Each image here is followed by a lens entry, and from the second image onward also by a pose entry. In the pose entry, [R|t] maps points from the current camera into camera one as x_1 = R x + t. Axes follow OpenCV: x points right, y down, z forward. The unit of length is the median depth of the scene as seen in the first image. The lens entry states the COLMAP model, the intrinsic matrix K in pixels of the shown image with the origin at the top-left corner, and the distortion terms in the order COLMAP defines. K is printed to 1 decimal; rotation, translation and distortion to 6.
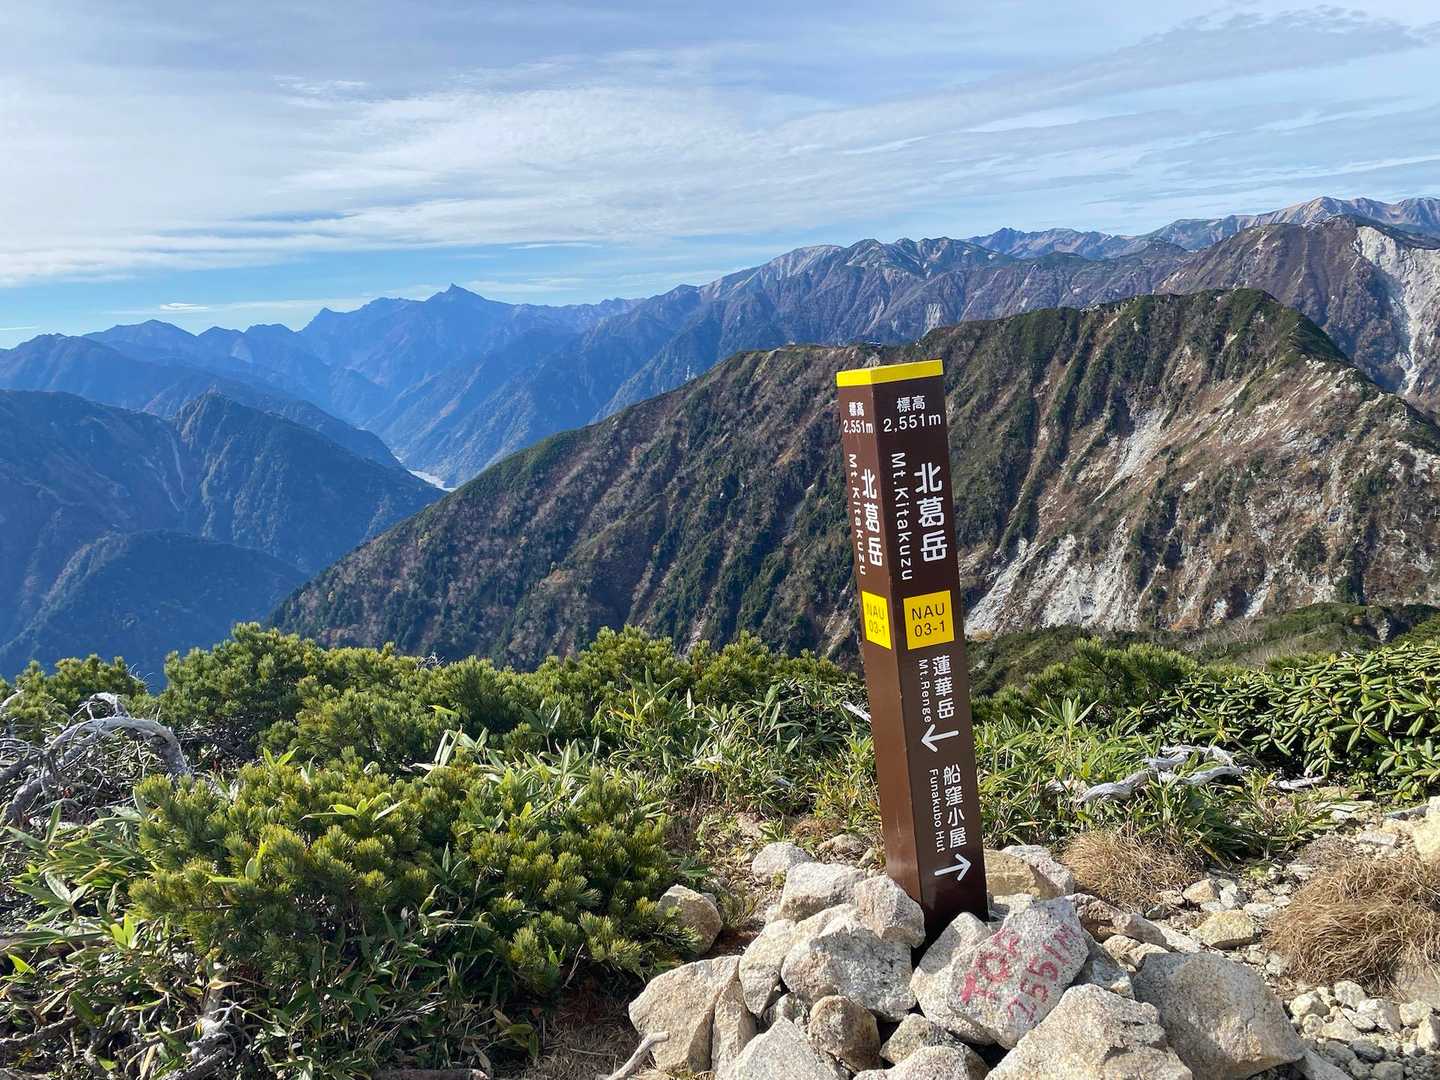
lens RADIAL K [[3051.0, 0, 720.0], [0, 3051.0, 540.0], [0, 0, 1]] dist [-0.055959, -0.180672]
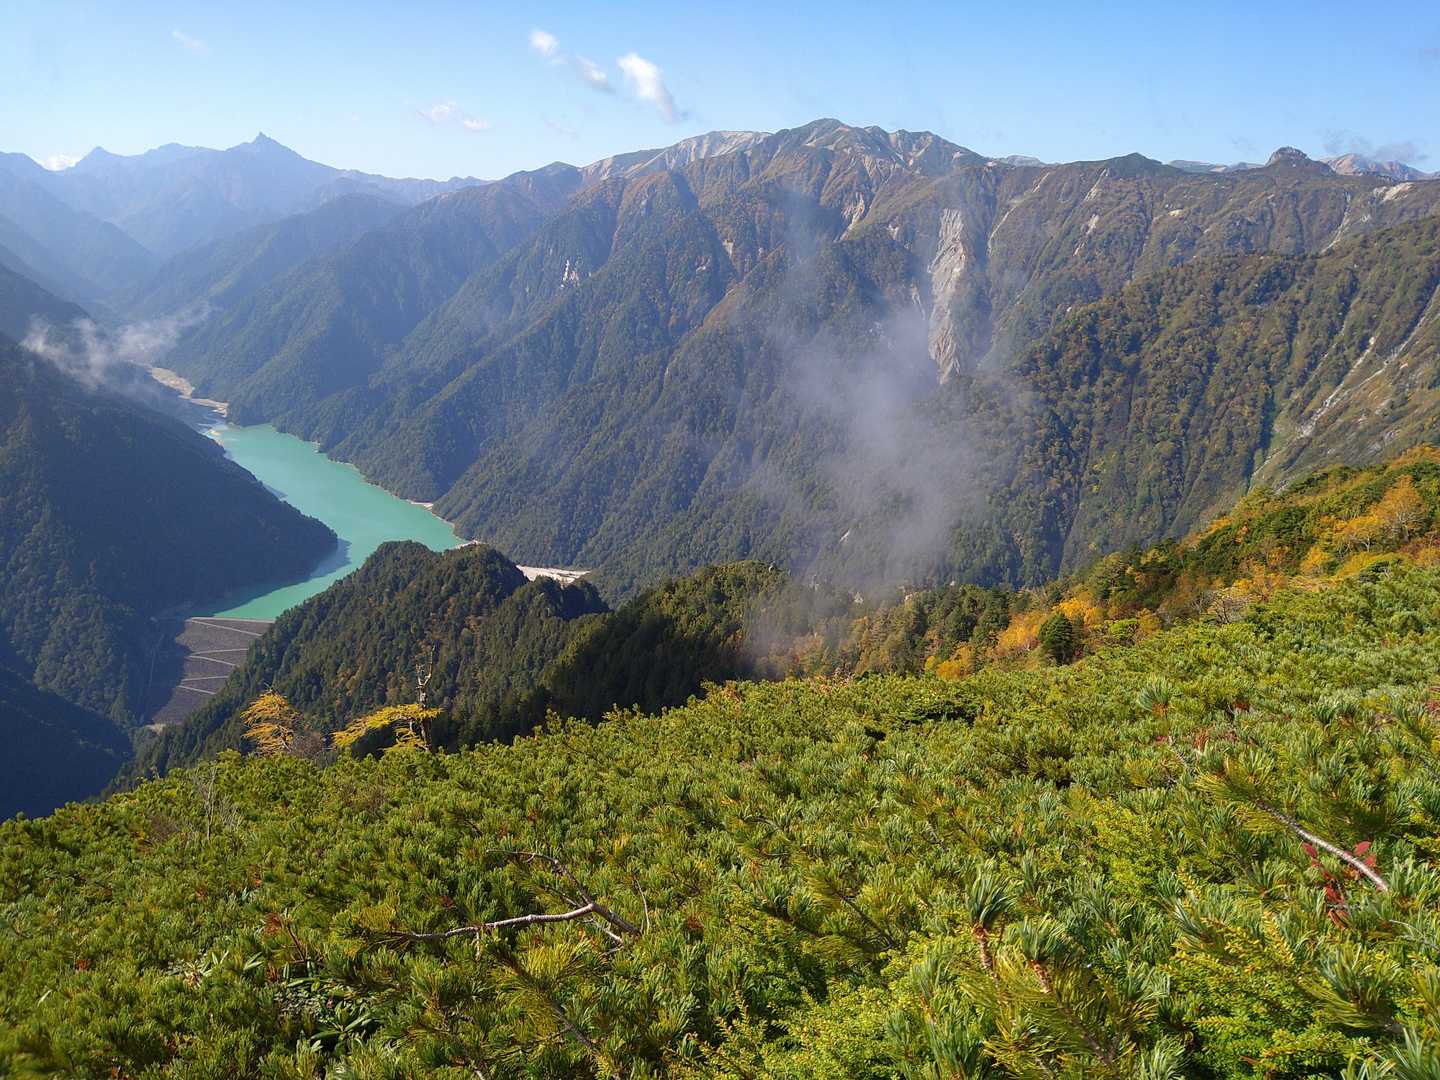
lens RADIAL K [[3051.0, 0, 720.0], [0, 3051.0, 540.0], [0, 0, 1]] dist [-0.055959, -0.180672]
pose [[0.991830, 0.111692, 0.061637, -0.010863], [-0.113054, 0.993406, 0.019056, -0.011507], [-0.059102, -0.025869, 0.997917, 0.300090]]
